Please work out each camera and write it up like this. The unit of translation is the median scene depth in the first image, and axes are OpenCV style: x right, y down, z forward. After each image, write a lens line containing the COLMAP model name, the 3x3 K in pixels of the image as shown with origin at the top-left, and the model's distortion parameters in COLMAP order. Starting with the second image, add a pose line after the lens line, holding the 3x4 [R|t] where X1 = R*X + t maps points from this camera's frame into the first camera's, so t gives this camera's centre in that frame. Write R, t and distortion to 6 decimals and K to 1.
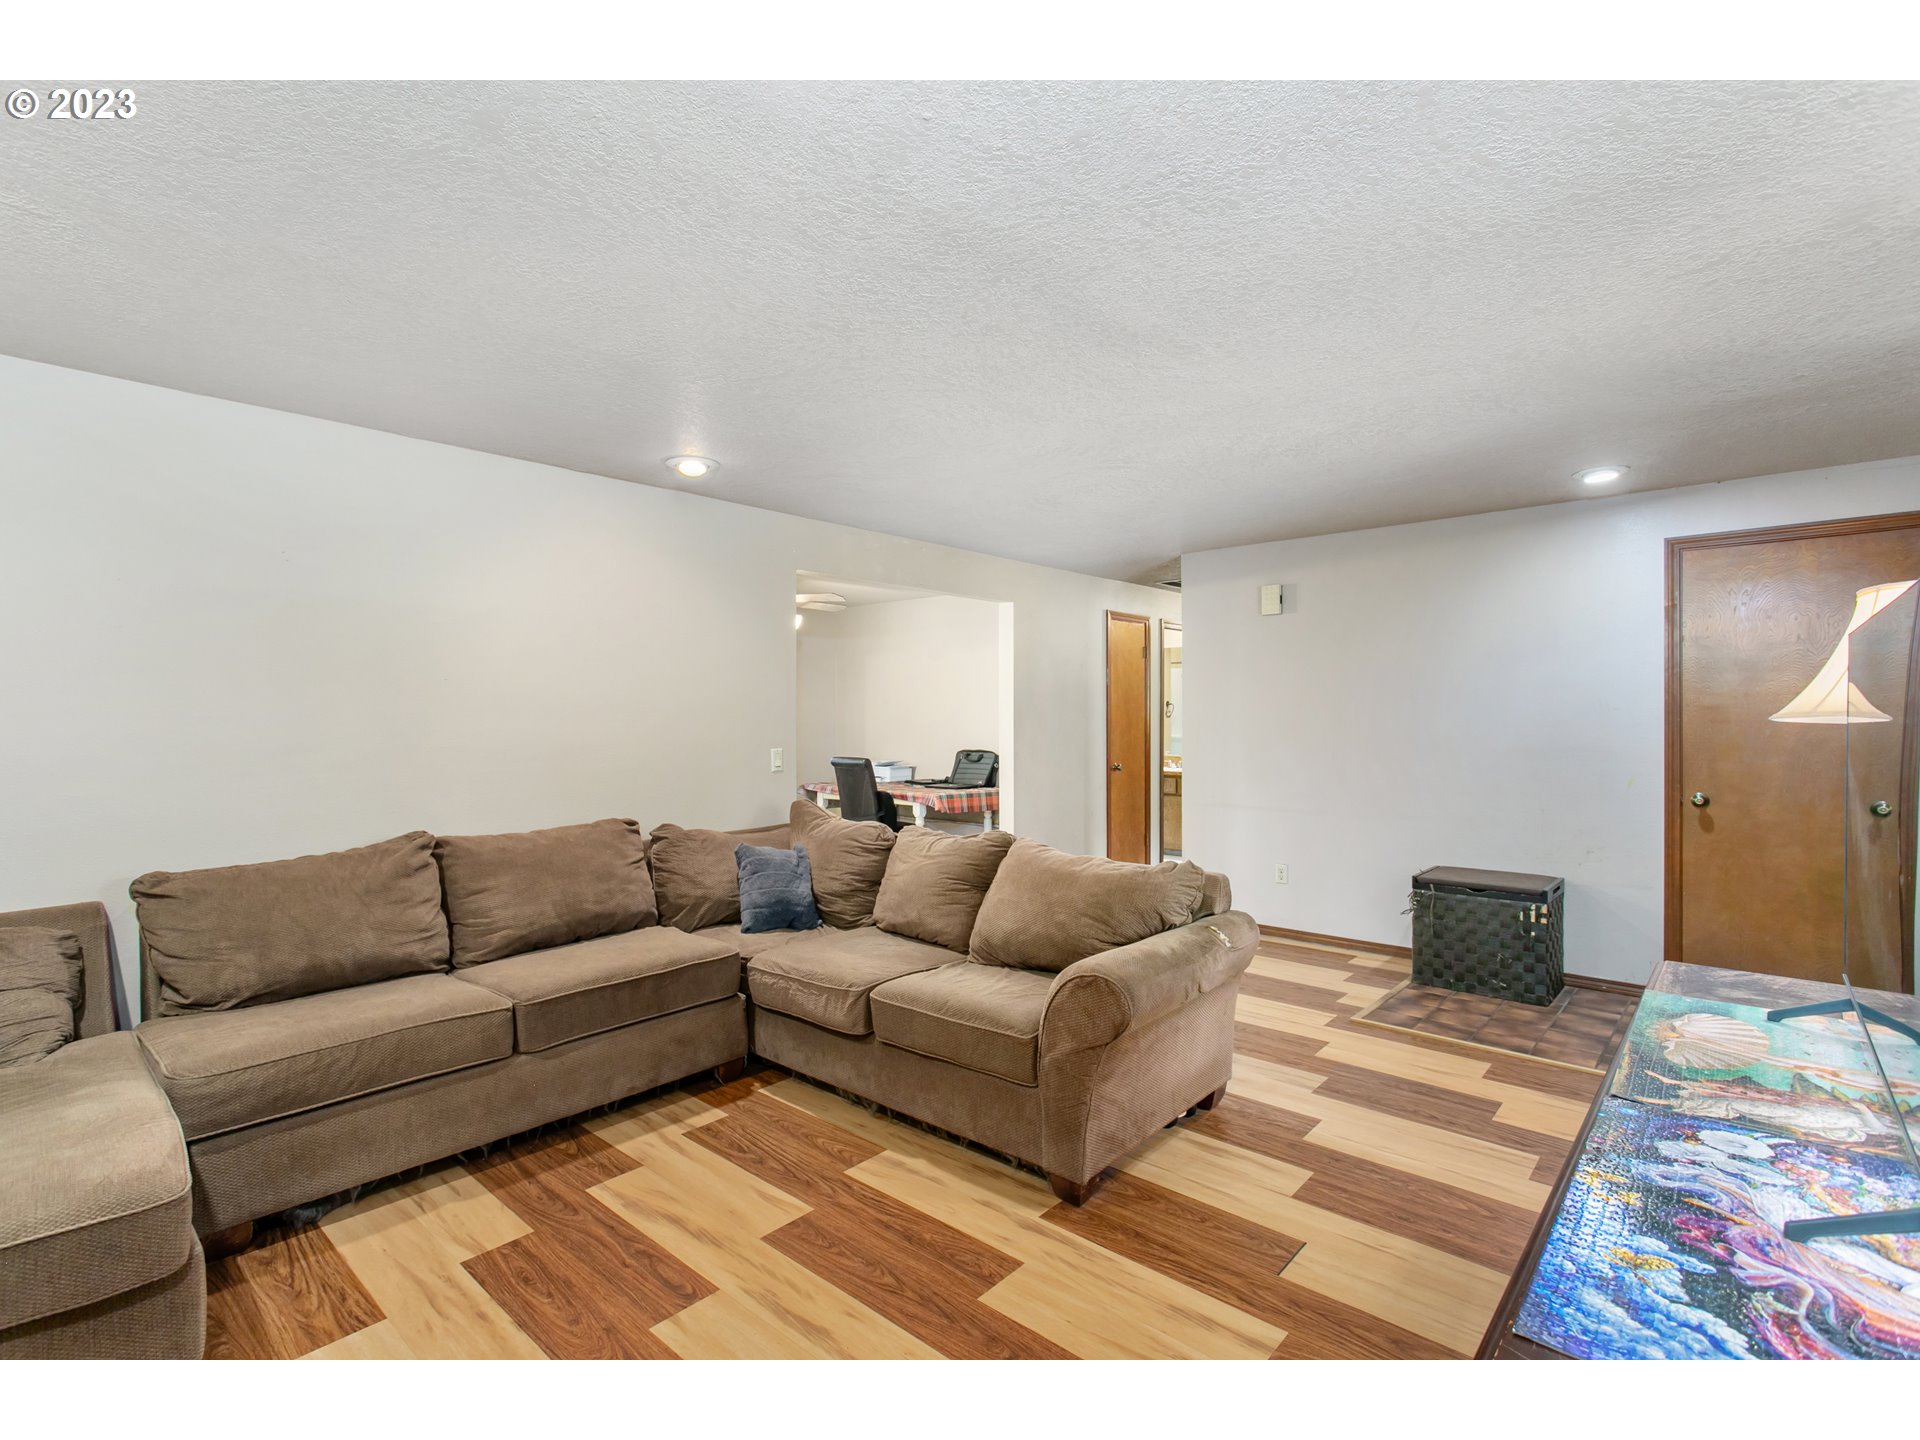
lens RADIAL K [[905.2, 0, 945.4], [0, 905.2, 722.9], [0, 0, 1]] dist [0.001967, 0.000324]
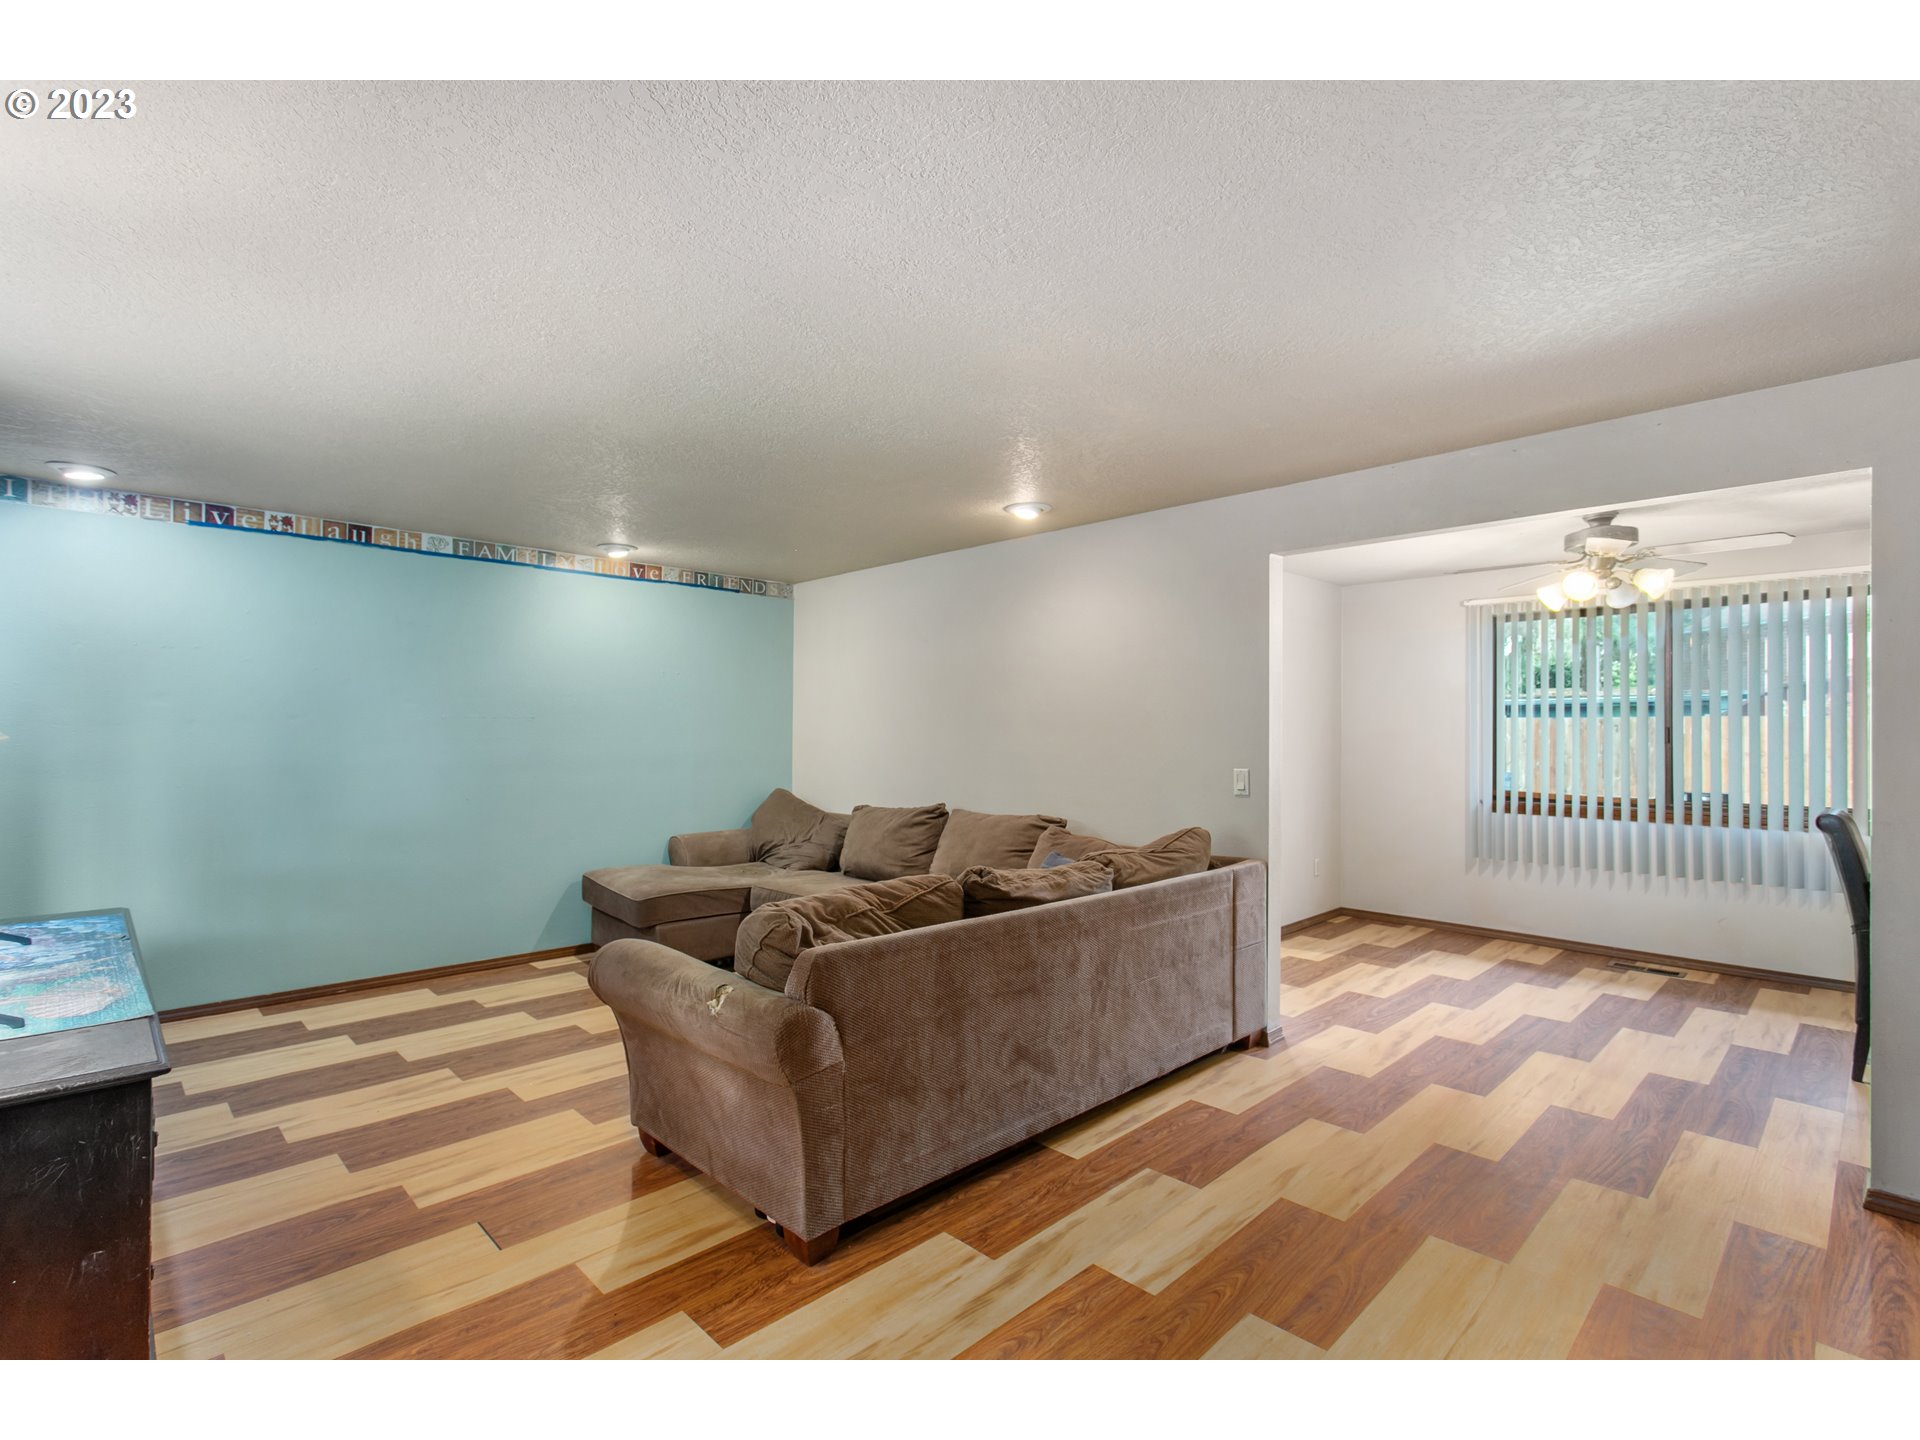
lens RADIAL K [[905.2, 0, 945.4], [0, 905.2, 722.9], [0, 0, 1]] dist [0.001967, 0.000324]
pose [[-0.067557, -0.000225, -0.997715, 0.899412], [-0.009609, 0.999954, 0.000425, -0.016764], [0.997669, 0.009616, -0.067556, 1.016248]]
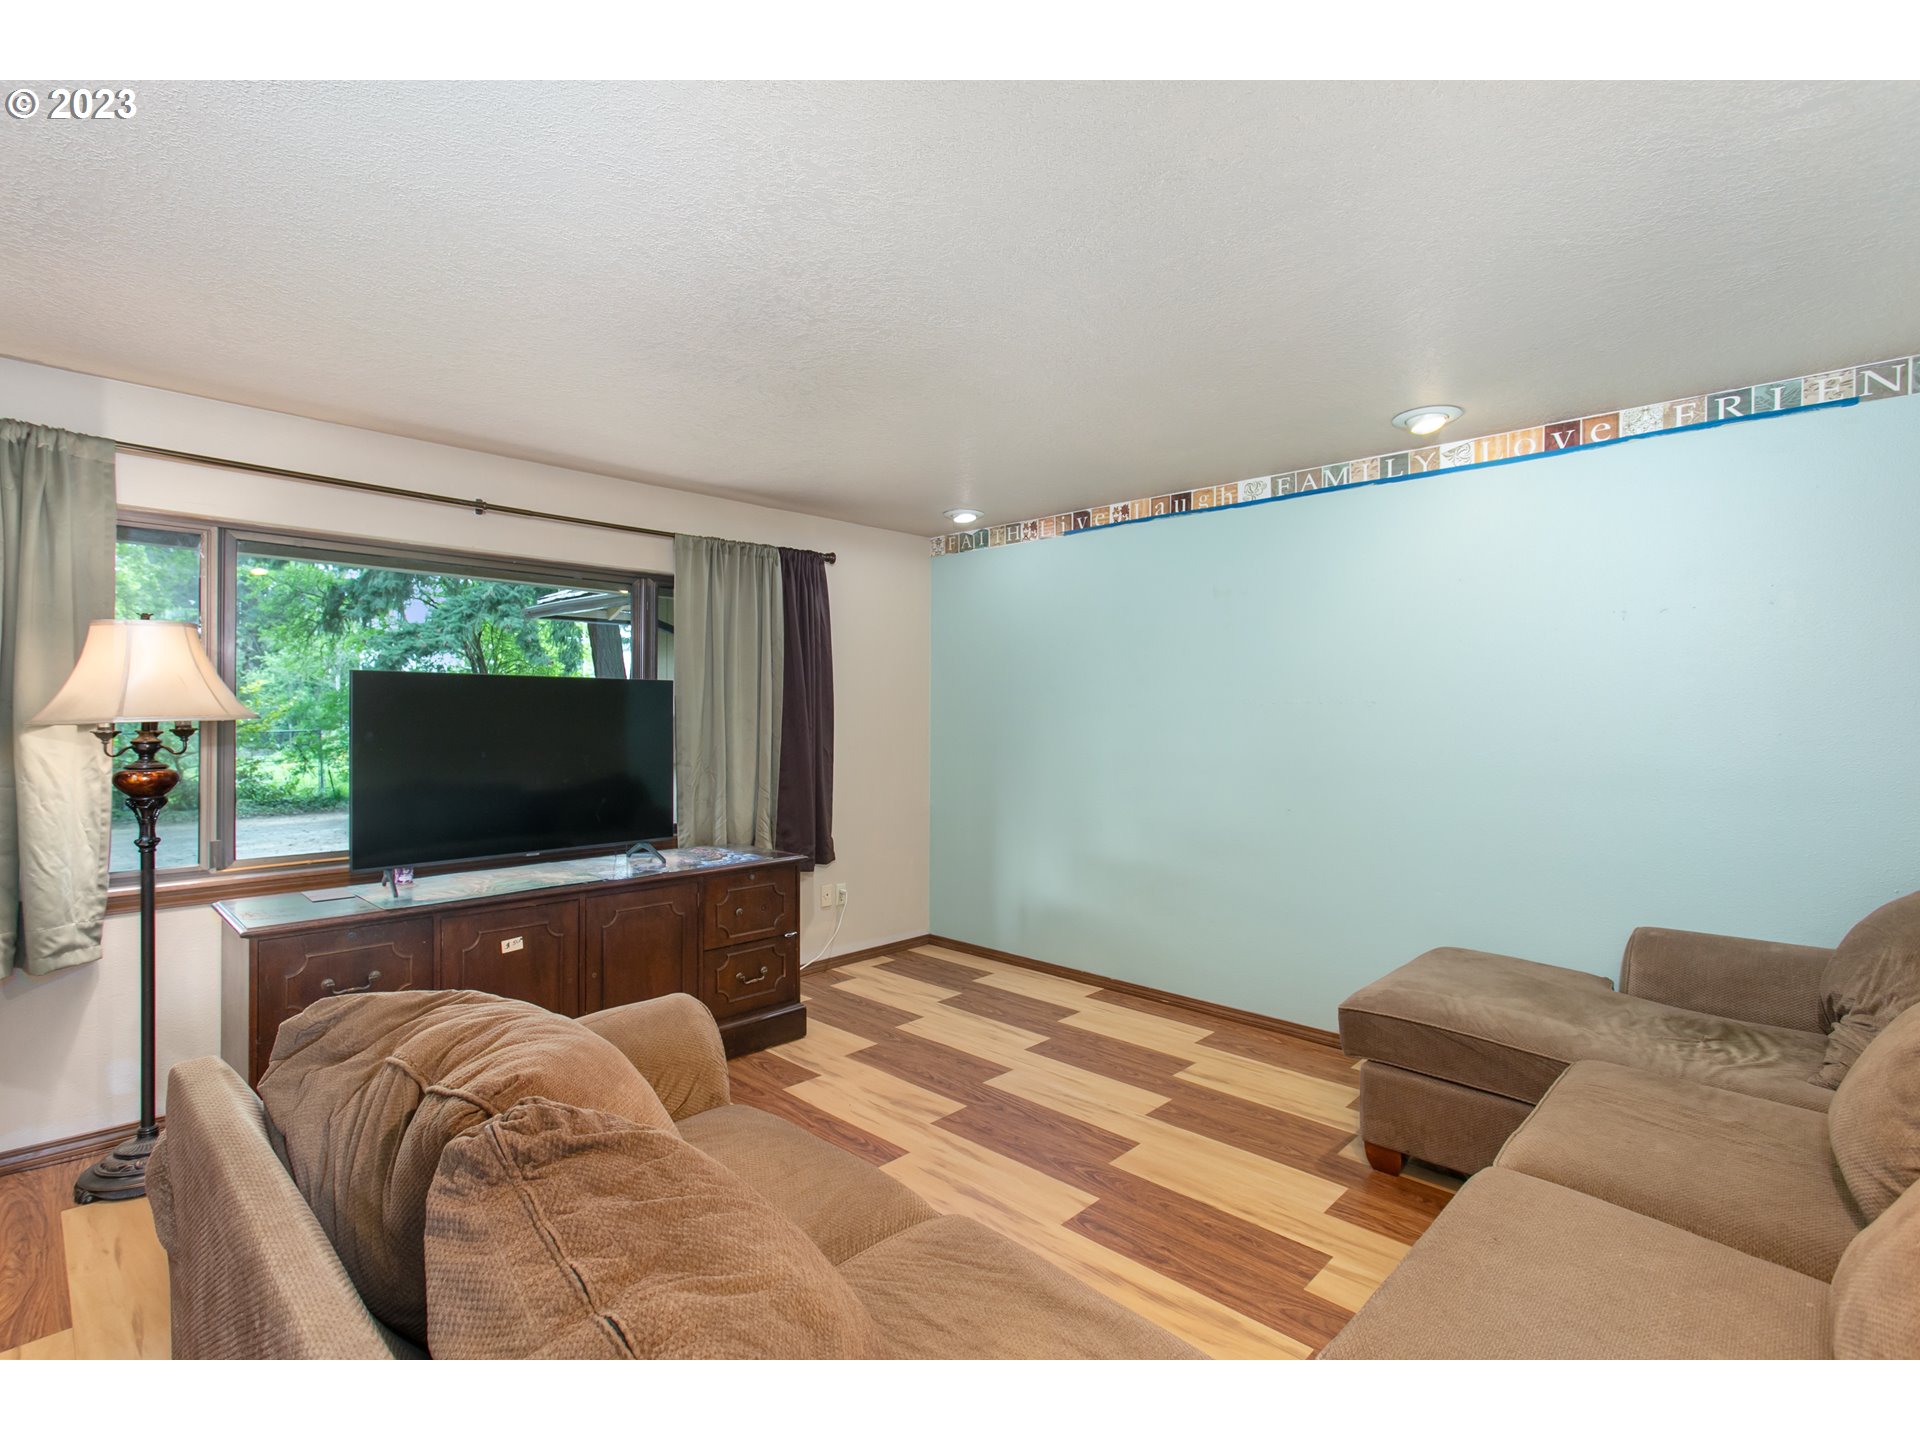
lens RADIAL K [[911.2, 0, 954.3], [0, 911.2, 711.9], [0, 0, 1]] dist [-0.001341, 0.002113]
pose [[-0.999581, 0.004510, 0.028593, -0.093975], [0.004516, 0.999990, 0.000145, -0.009054], [-0.028592, 0.000274, -0.999591, 1.285433]]
